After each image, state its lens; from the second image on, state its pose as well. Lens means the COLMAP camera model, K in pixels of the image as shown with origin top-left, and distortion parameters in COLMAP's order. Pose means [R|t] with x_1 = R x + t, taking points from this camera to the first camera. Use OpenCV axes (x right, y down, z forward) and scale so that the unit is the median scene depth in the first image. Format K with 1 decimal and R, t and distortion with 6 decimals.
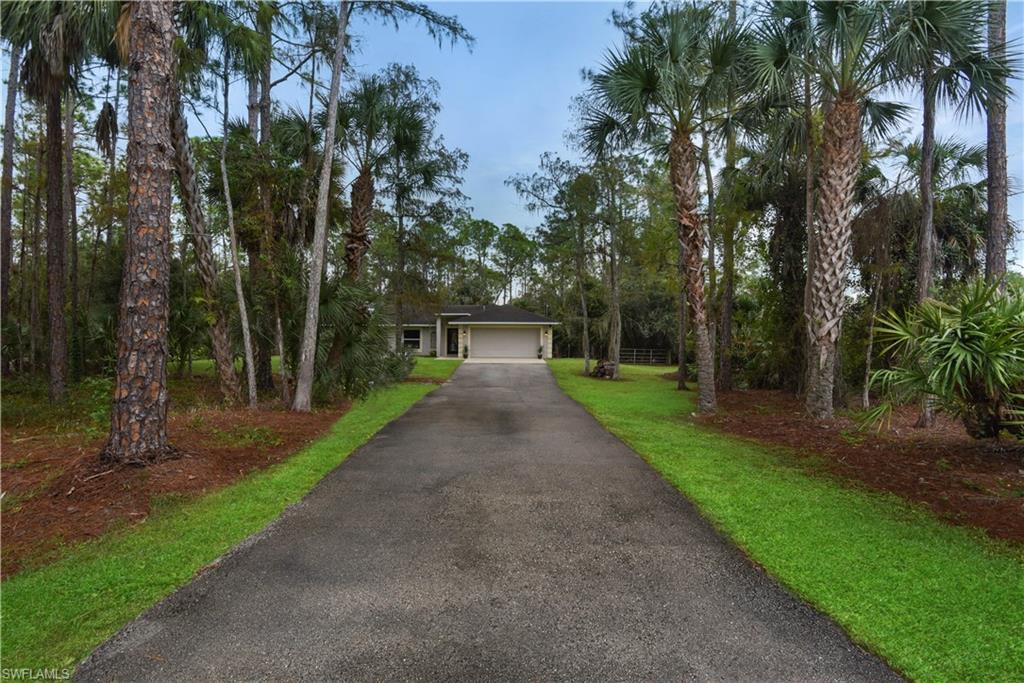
lens RADIAL K [[478.3, 0, 512.0], [0, 478.3, 341.5], [0, 0, 1]] dist [-0.002506, -0.017406]
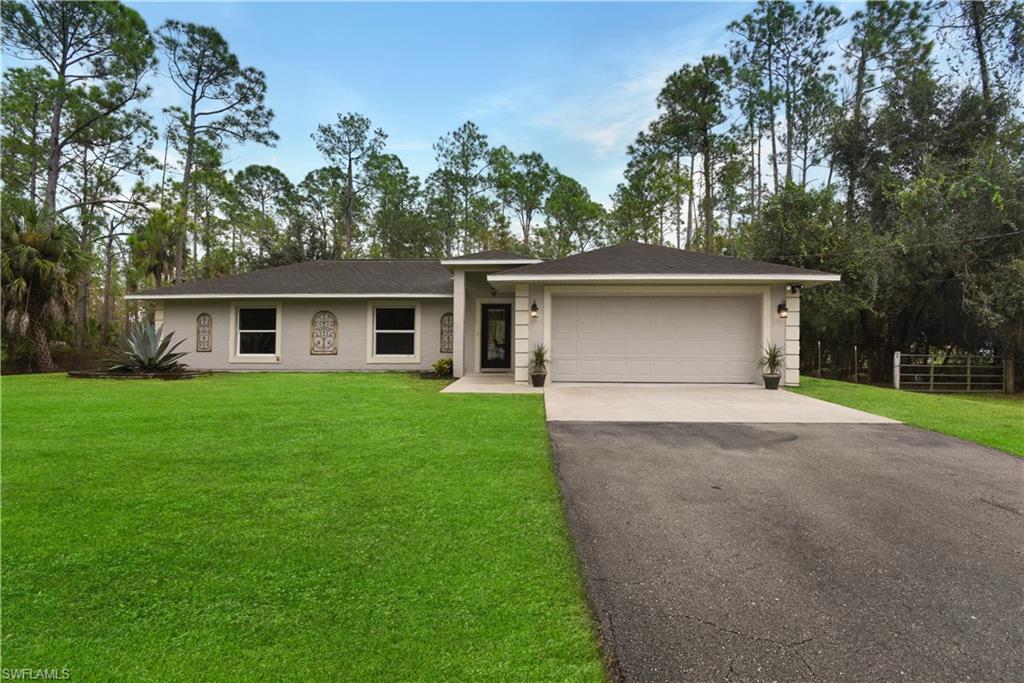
lens RADIAL K [[478.3, 0, 512.0], [0, 478.3, 341.5], [0, 0, 1]] dist [-0.002506, -0.017406]
pose [[0.997890, -0.001336, -0.064916, -0.091827], [0.001515, 0.999995, 0.002699, 0.003675], [0.064912, -0.002792, 0.997887, 0.659993]]
